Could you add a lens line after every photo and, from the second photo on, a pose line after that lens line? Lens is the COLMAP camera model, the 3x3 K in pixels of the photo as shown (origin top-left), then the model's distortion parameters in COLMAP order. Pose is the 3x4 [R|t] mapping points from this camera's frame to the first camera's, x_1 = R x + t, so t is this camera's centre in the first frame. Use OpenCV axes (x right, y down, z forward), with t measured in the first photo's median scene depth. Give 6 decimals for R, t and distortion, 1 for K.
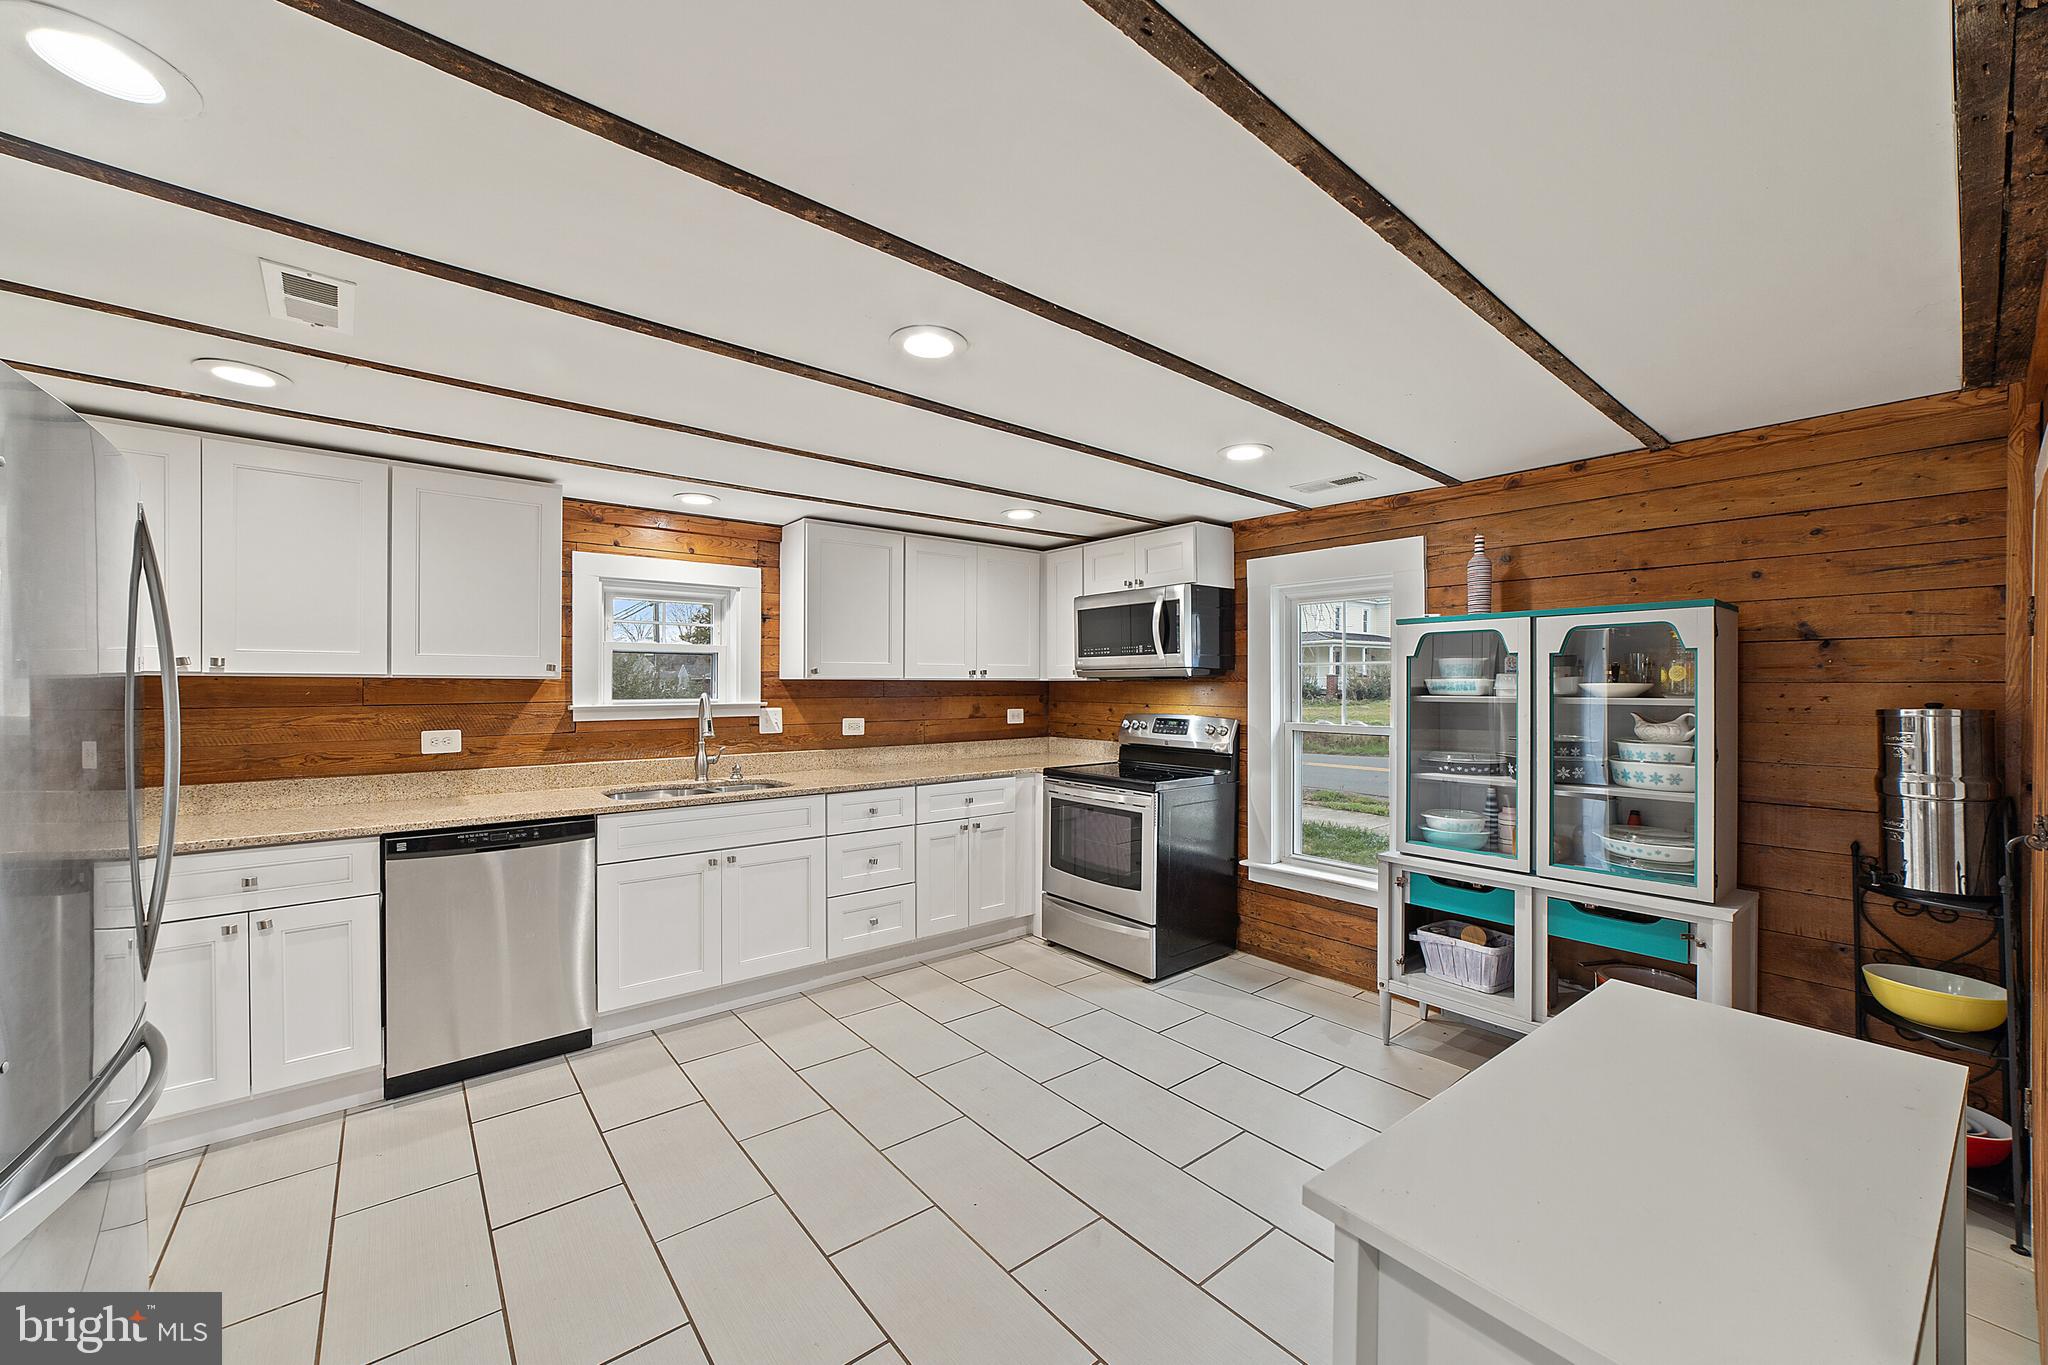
lens RADIAL K [[786.6, 0, 1025.4], [0, 786.6, 671.3], [0, 0, 1]] dist [-0.012183, 0.000195]
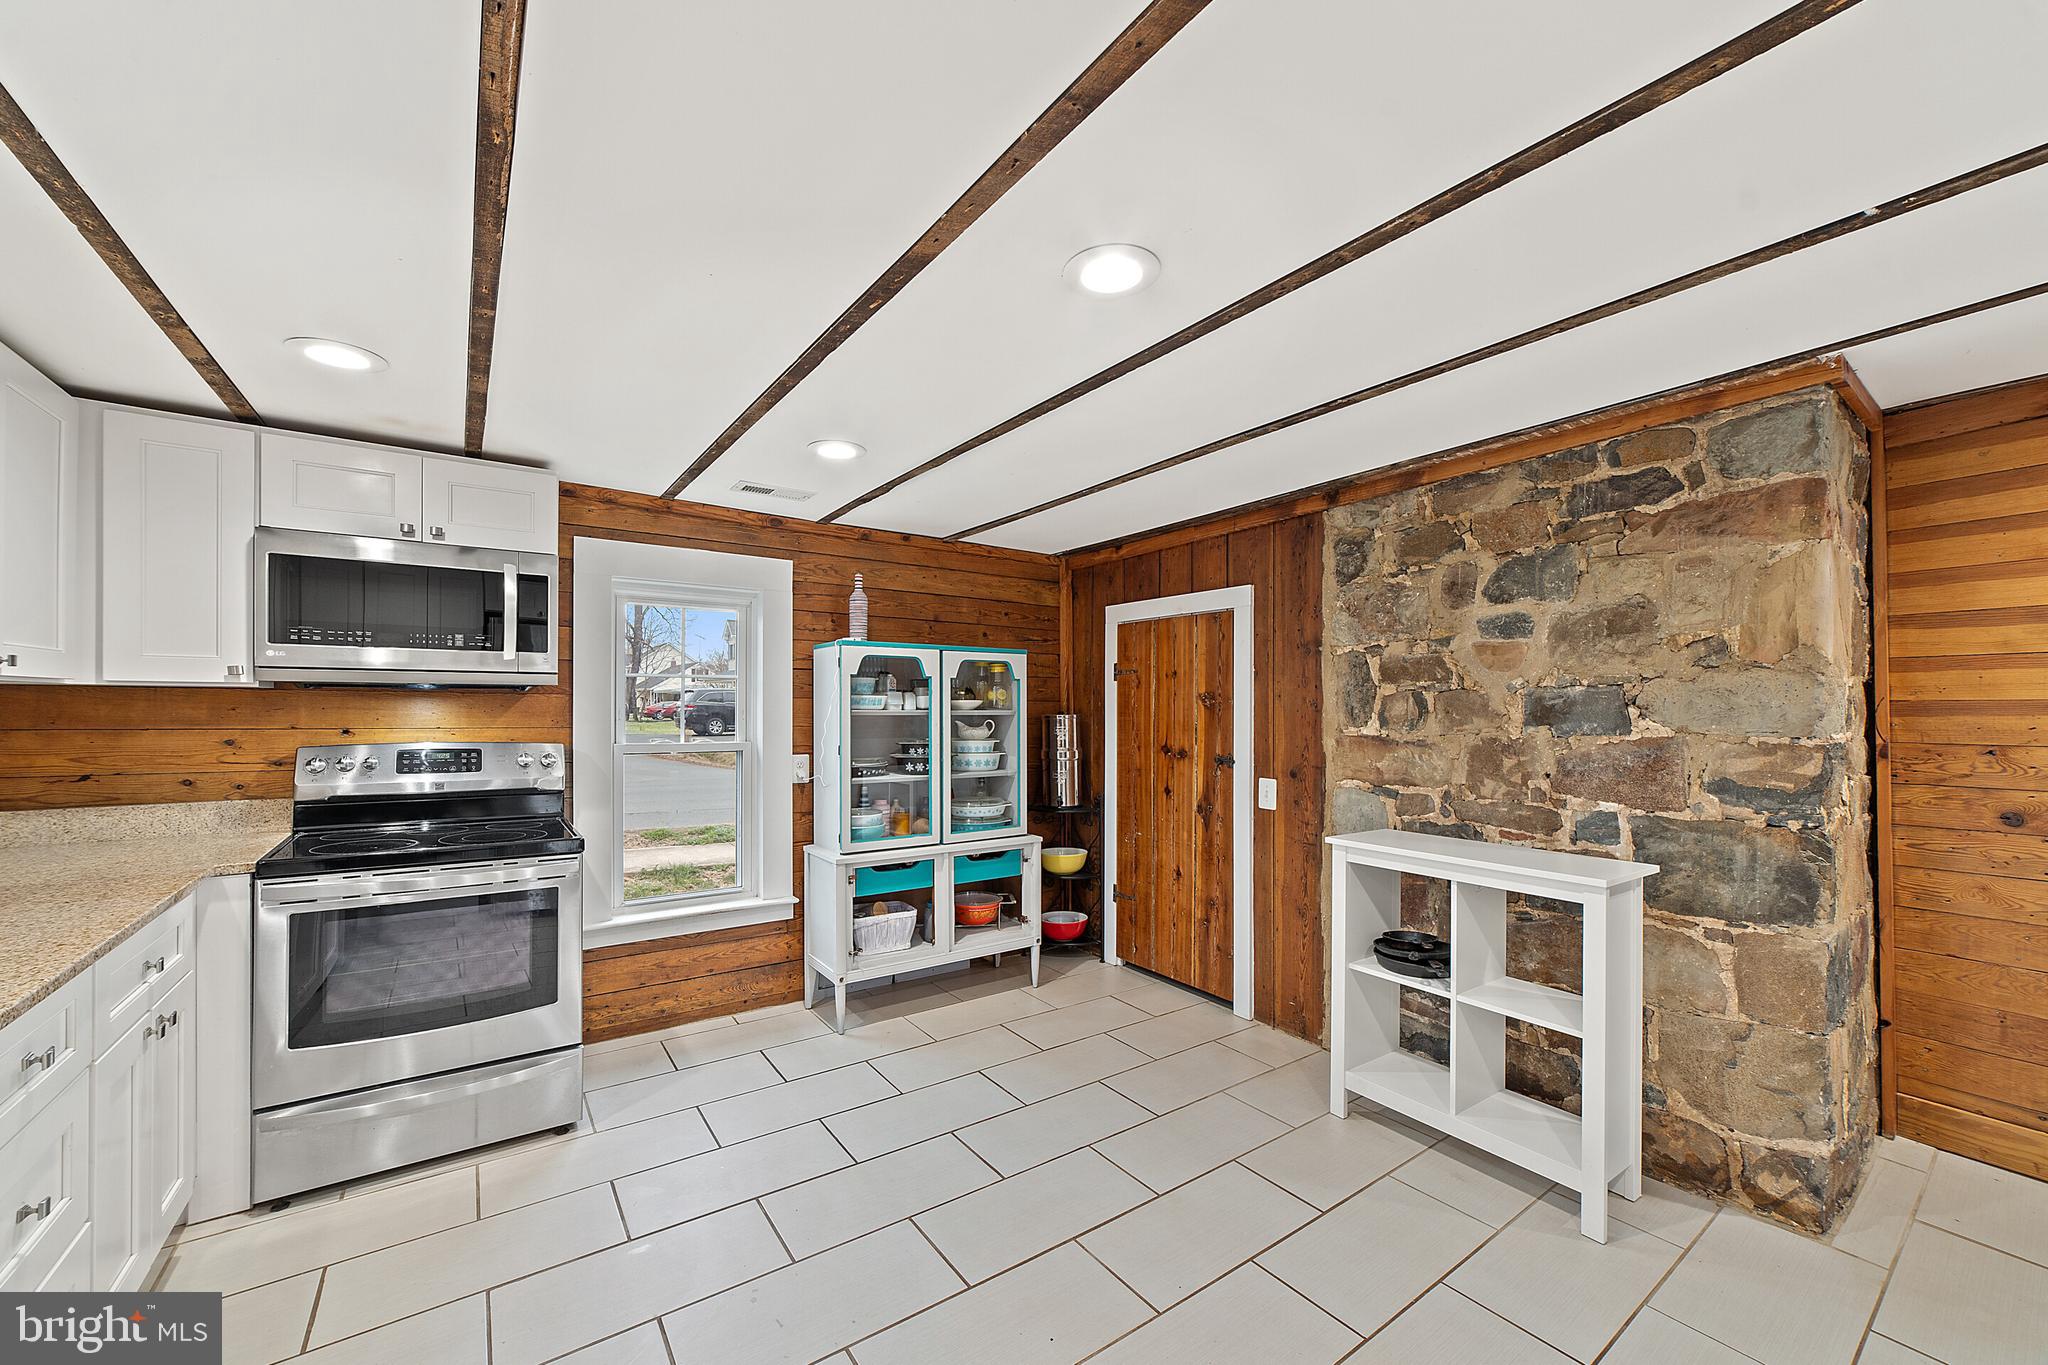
lens RADIAL K [[781.5, 0, 1021.4], [0, 781.5, 698.2], [0, 0, 1]] dist [-0.013609, 0.000023]
pose [[0.079745, 0.010966, 0.996755, -0.489850], [-0.021541, 0.999725, -0.009275, 0.016184], [-0.996583, -0.020731, 0.079959, 0.559485]]
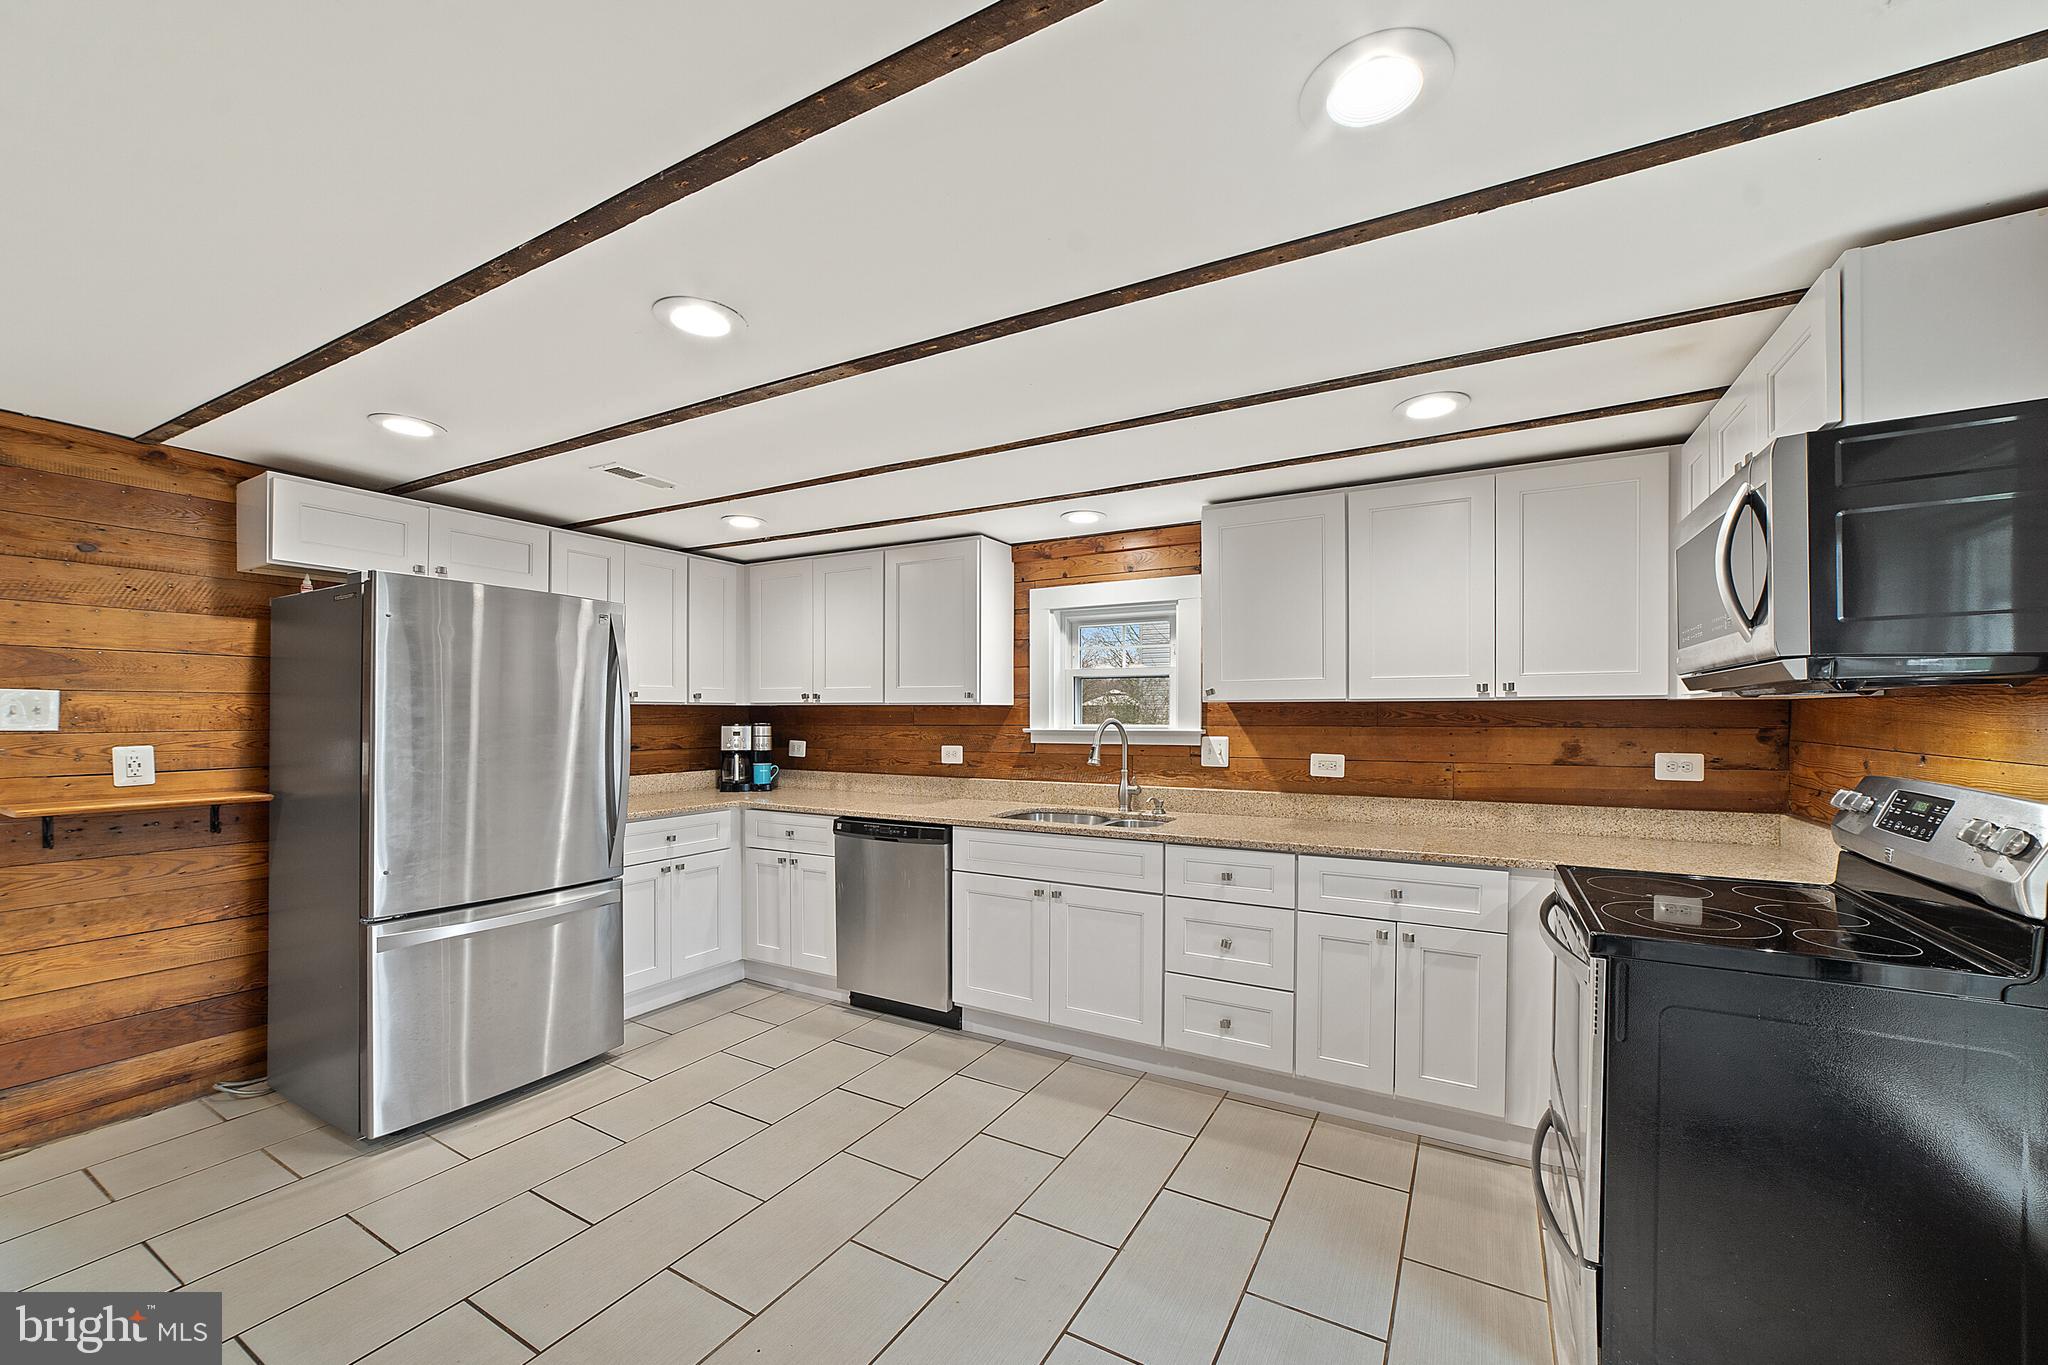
lens RADIAL K [[795.1, 0, 1030.8], [0, 795.1, 707.8], [0, 0, 1]] dist [-0.023807, 0.009510]
pose [[0.366284, -0.006476, -0.930481, 0.446694], [0.016846, 0.999858, -0.000327, 0.013797], [0.930351, -0.015555, 0.366341, 0.556329]]
